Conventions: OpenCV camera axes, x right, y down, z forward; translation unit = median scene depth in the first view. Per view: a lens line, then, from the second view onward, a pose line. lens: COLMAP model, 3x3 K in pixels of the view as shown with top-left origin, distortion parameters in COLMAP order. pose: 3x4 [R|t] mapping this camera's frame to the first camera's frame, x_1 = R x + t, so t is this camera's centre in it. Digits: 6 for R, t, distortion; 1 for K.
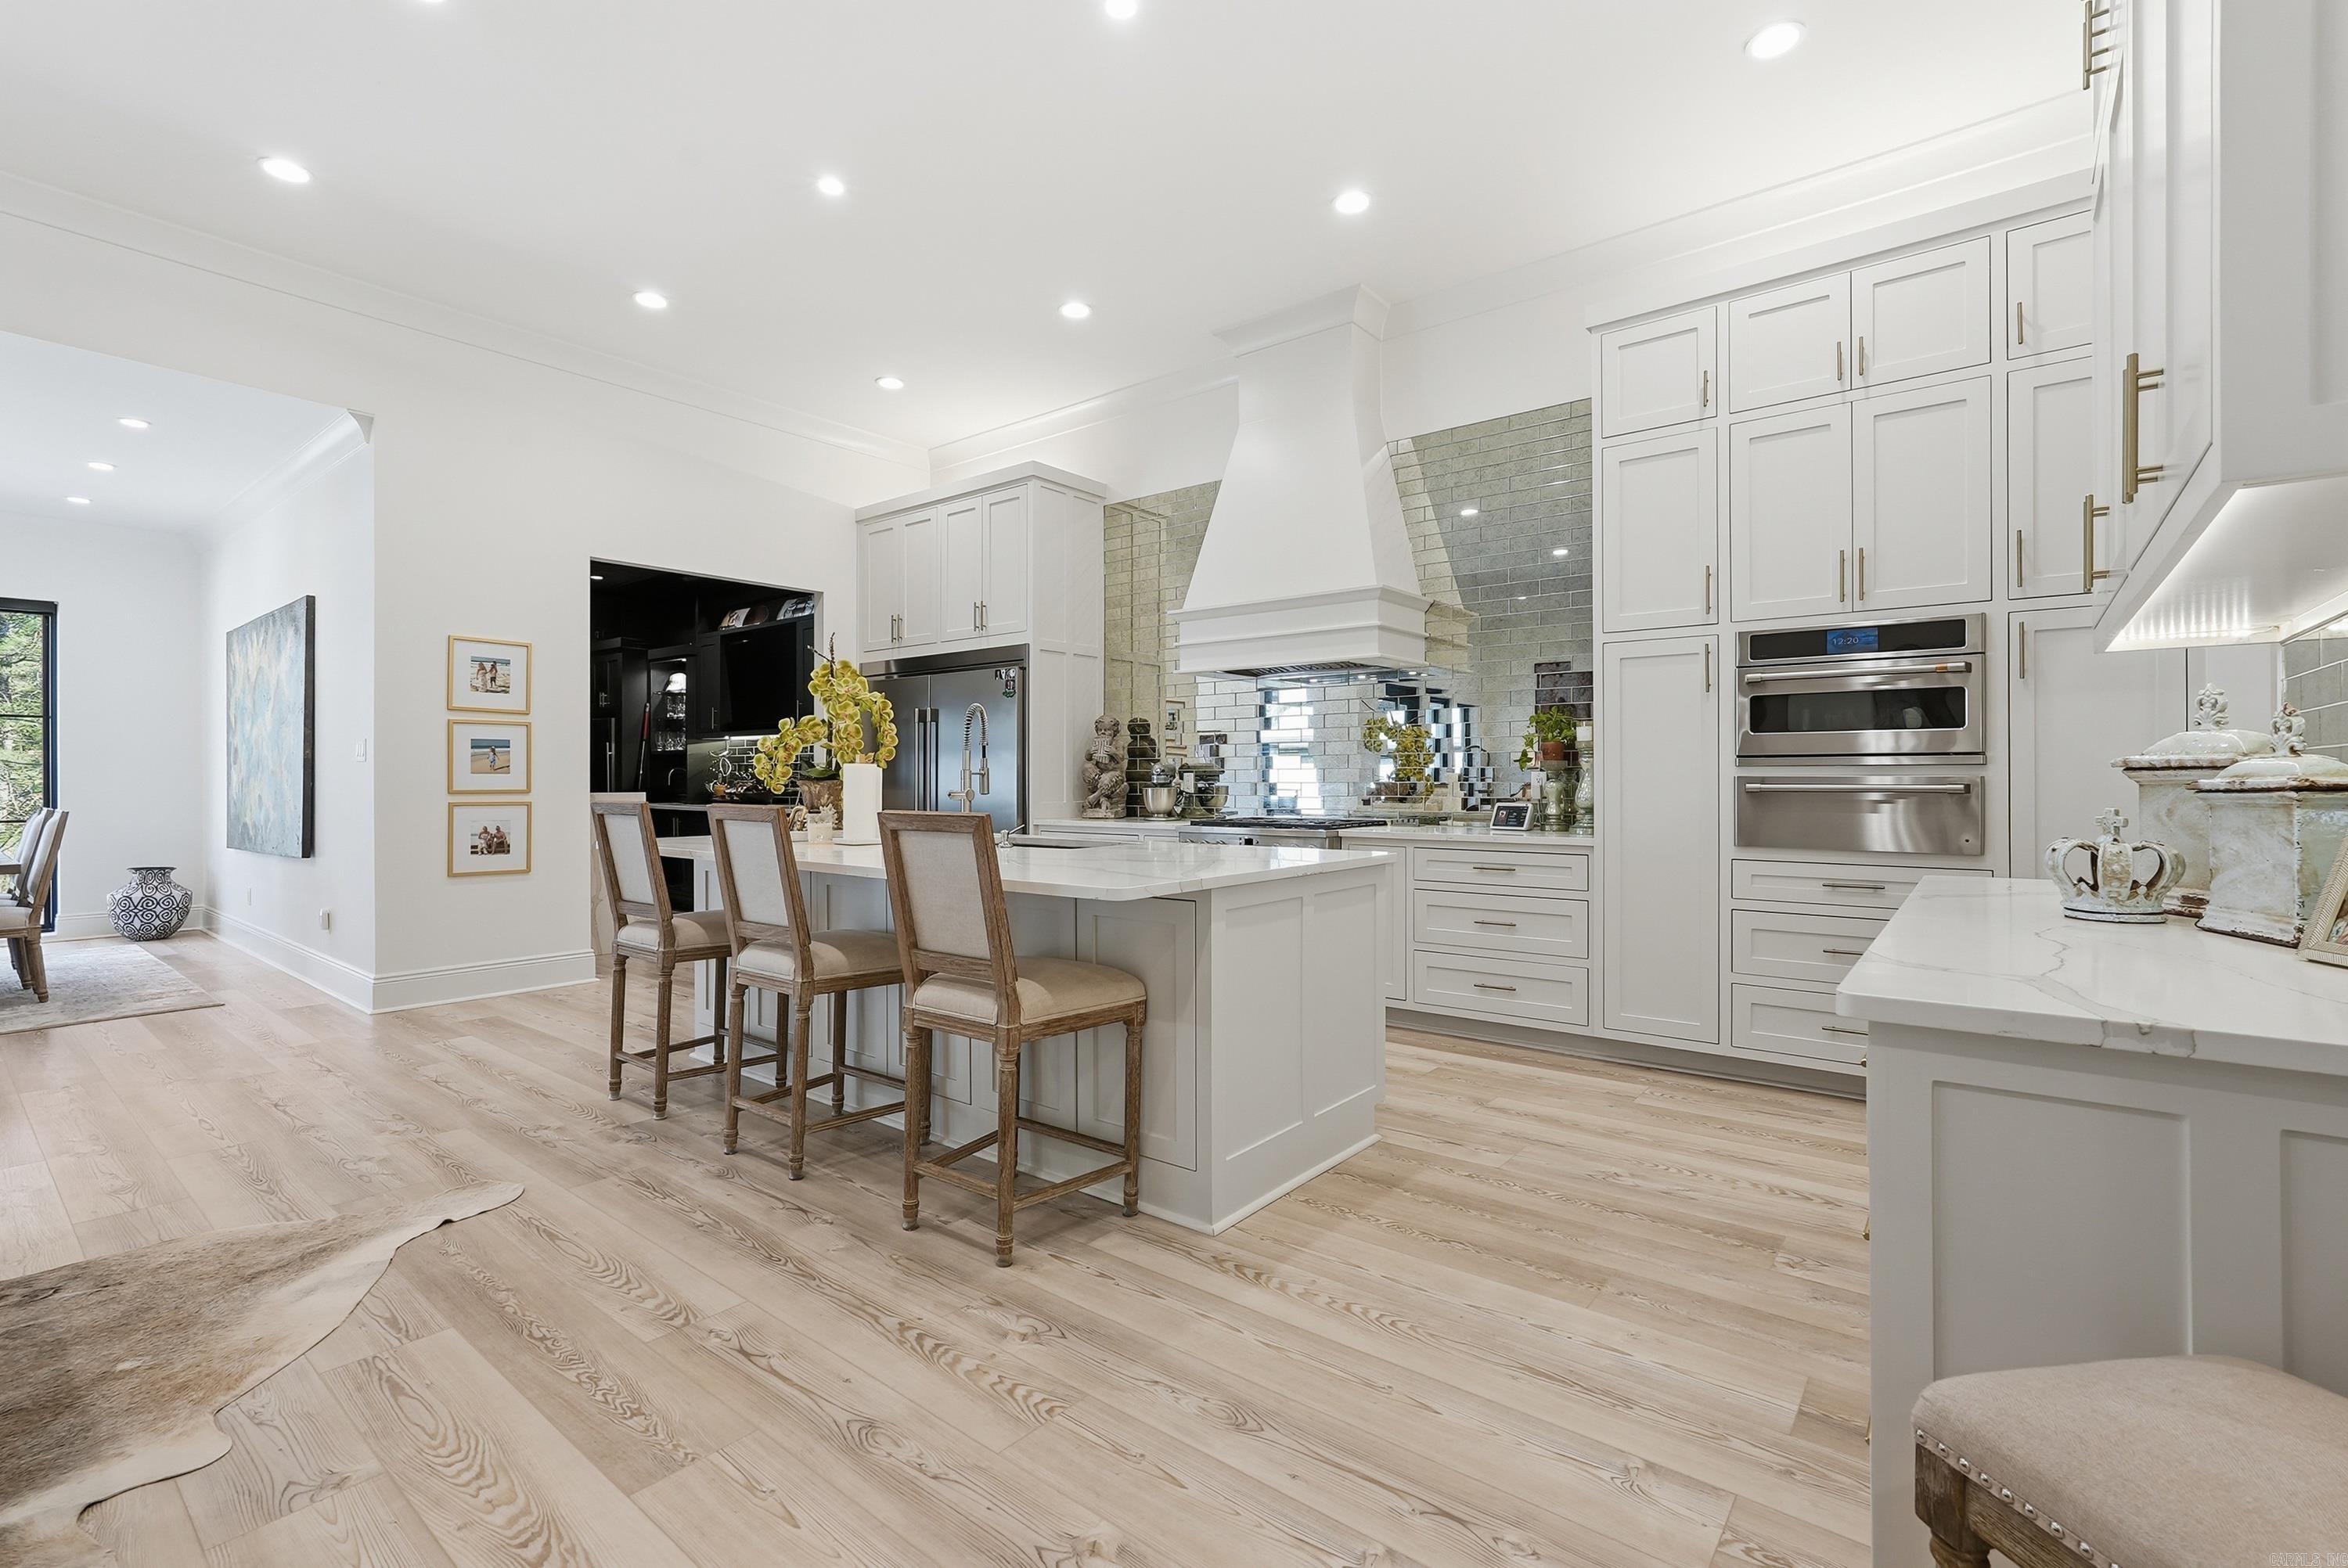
lens RADIAL K [[1046.2, 0, 1184.8], [0, 1046.2, 774.9], [0, 0, 1]] dist [-0.005068, 0.002557]
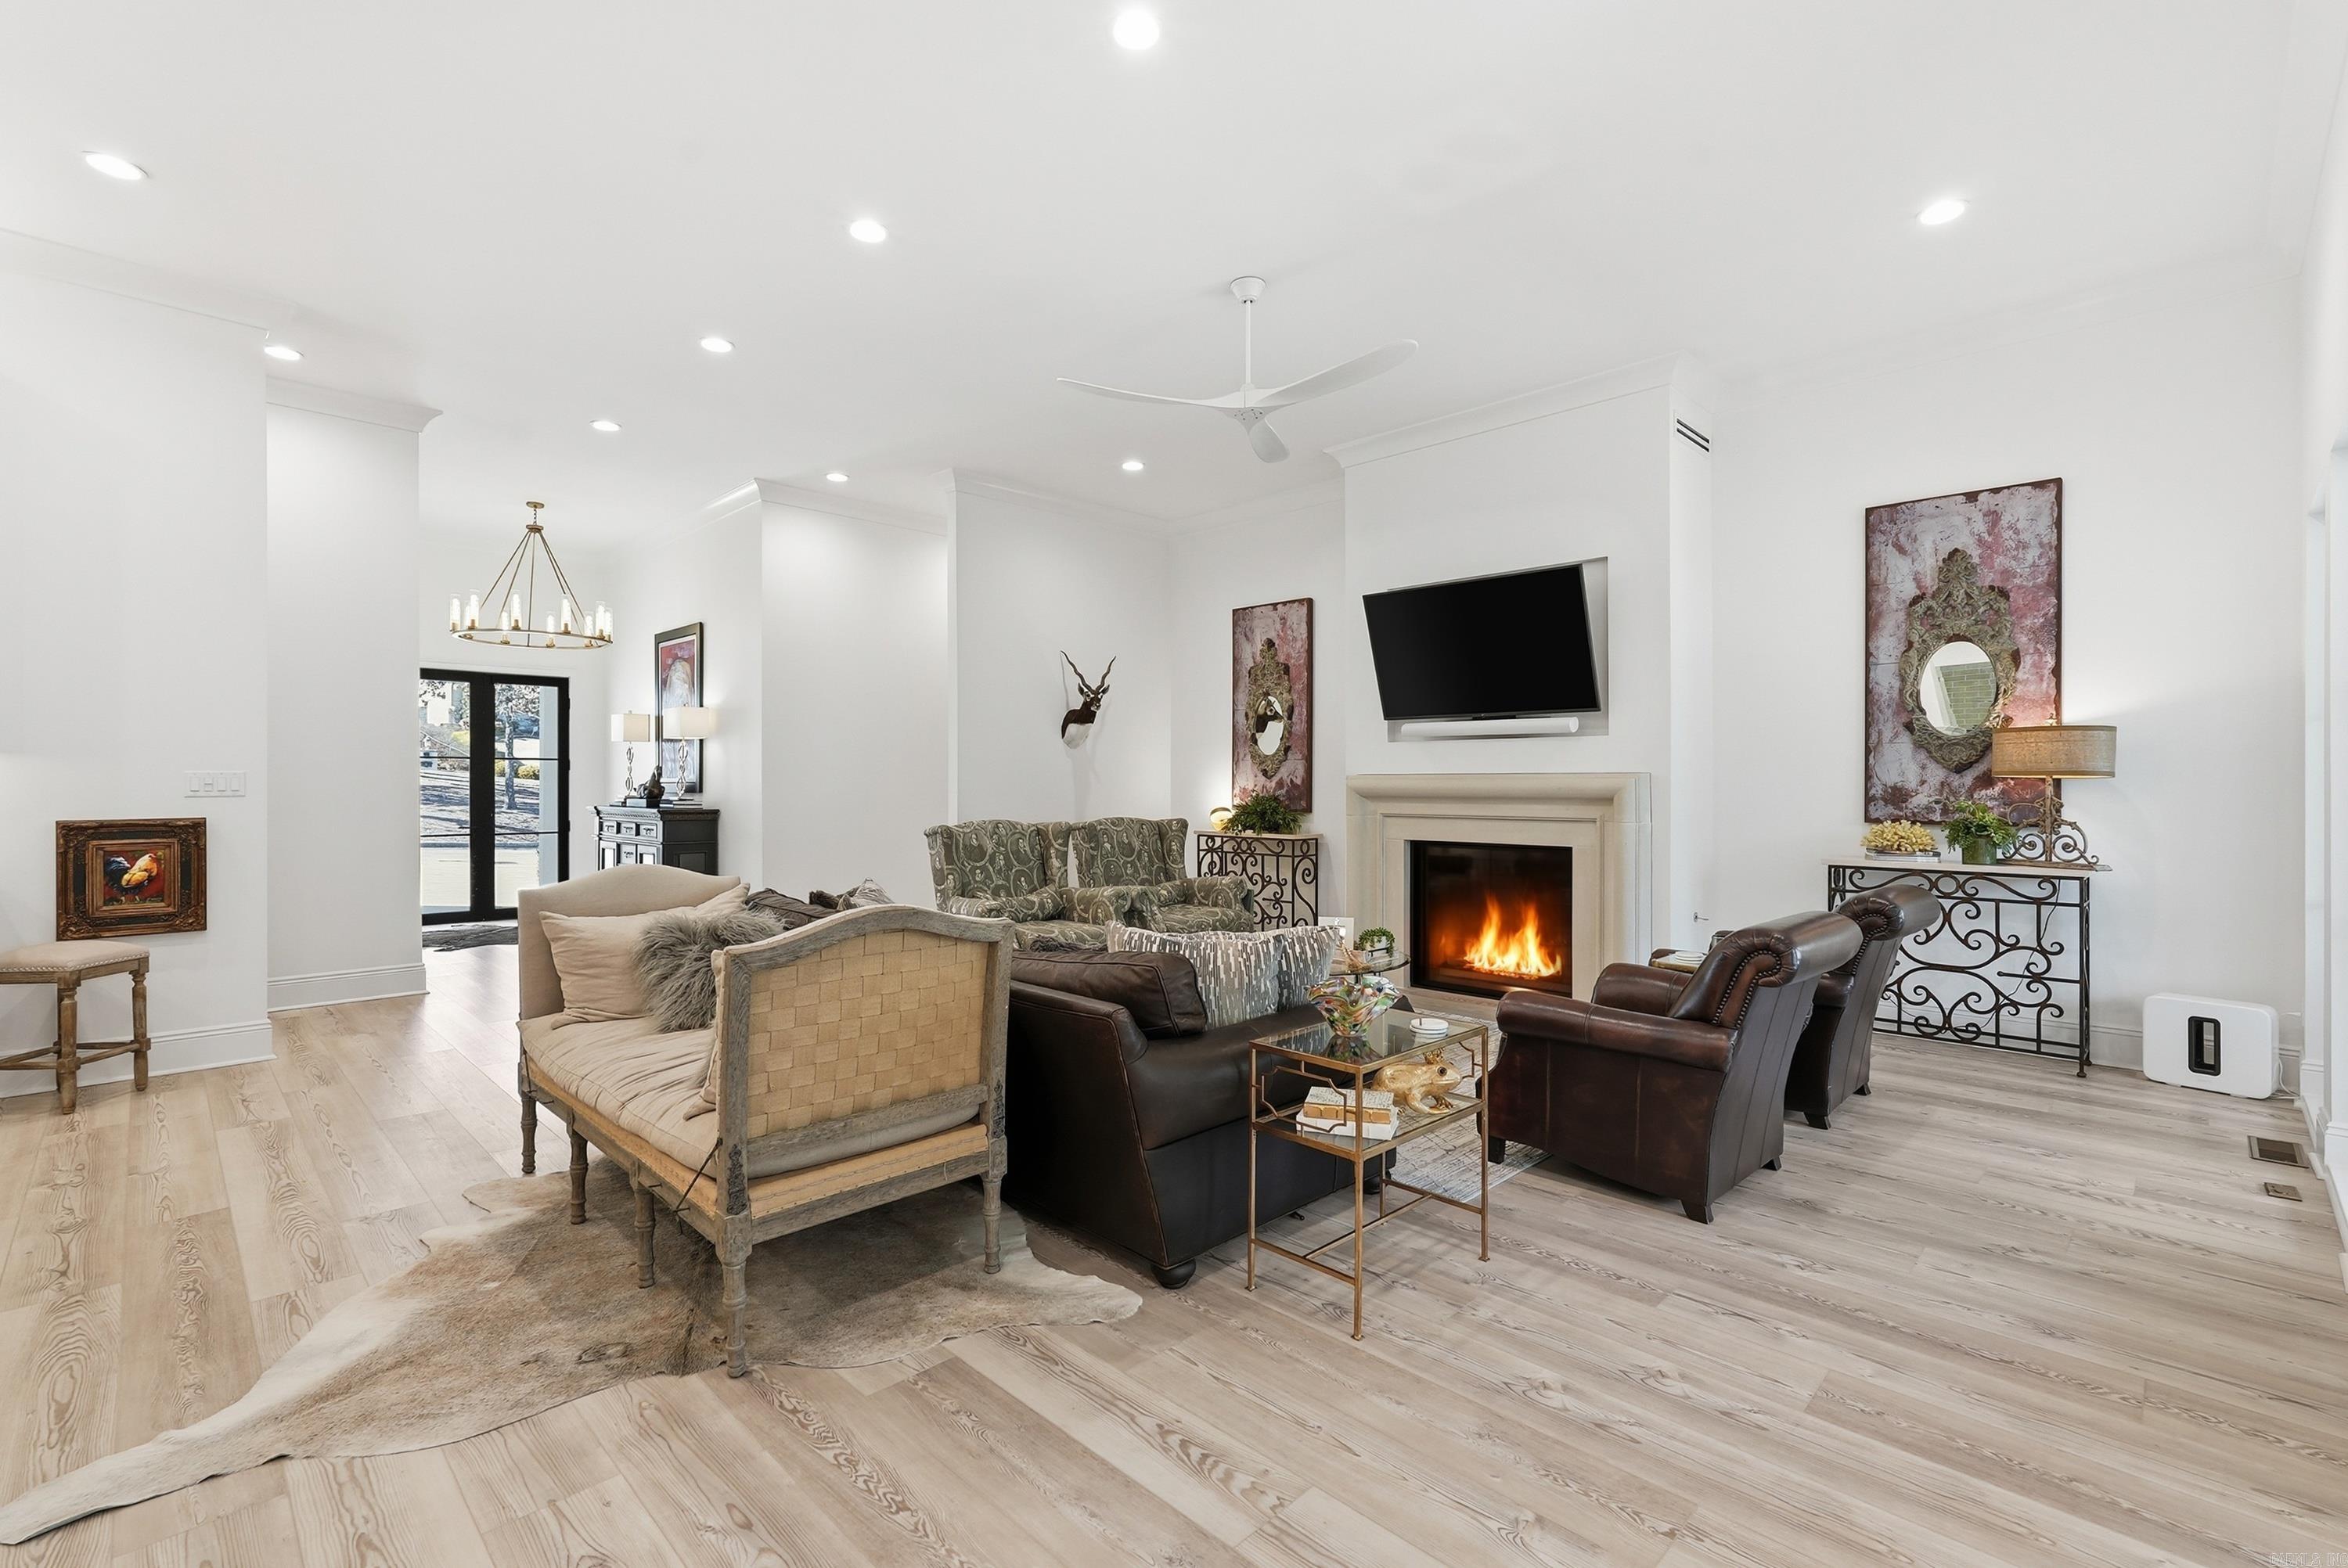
lens RADIAL K [[1046.2, 0, 1177.4], [0, 1046.2, 780.2], [0, 0, 1]] dist [-0.005068, 0.002557]
pose [[-0.993909, 0.000473, 0.110201, -1.945938], [-0.000150, 0.999984, -0.005646, -0.059268], [-0.110202, -0.005628, -0.993893, 2.139428]]
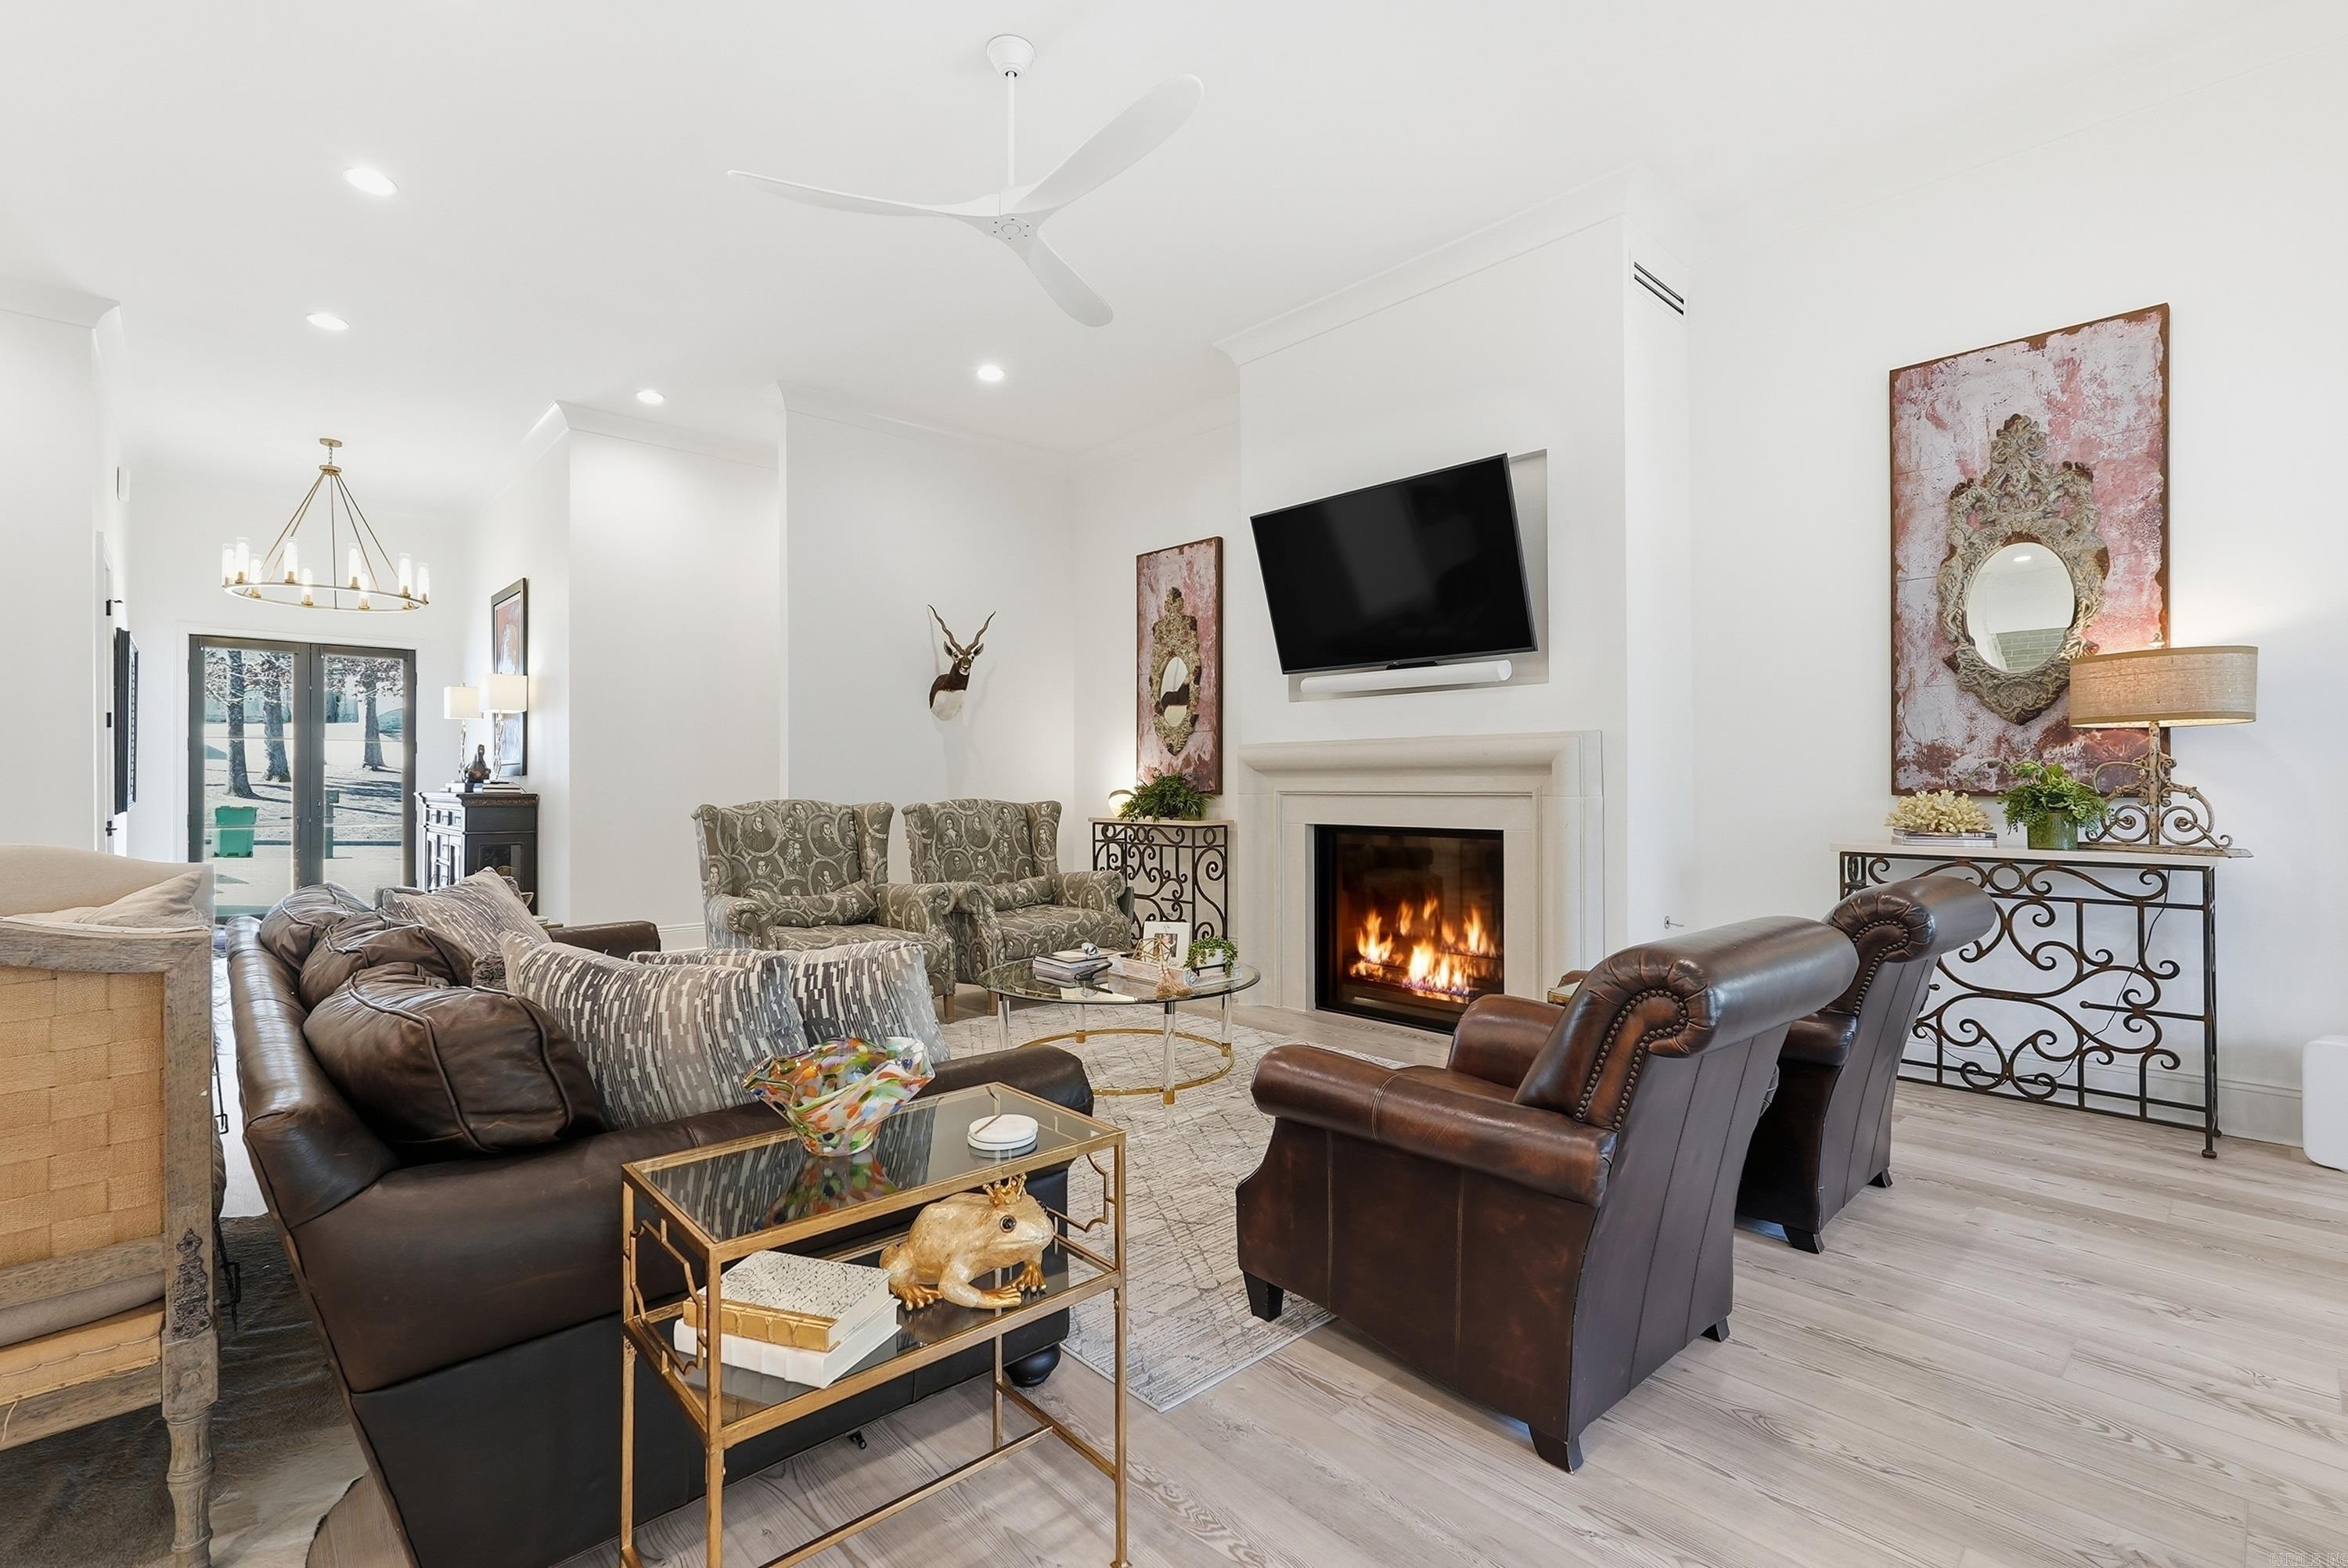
lens RADIAL K [[1046.2, 0, 1181.1], [0, 1046.2, 775.7], [0, 0, 1]] dist [-0.005068, 0.002557]
pose [[-0.989523, 0.004069, 0.144320, -2.341975], [0.002473, 0.999934, -0.011232, 0.013656], [-0.144356, -0.010757, -0.989467, 1.460212]]
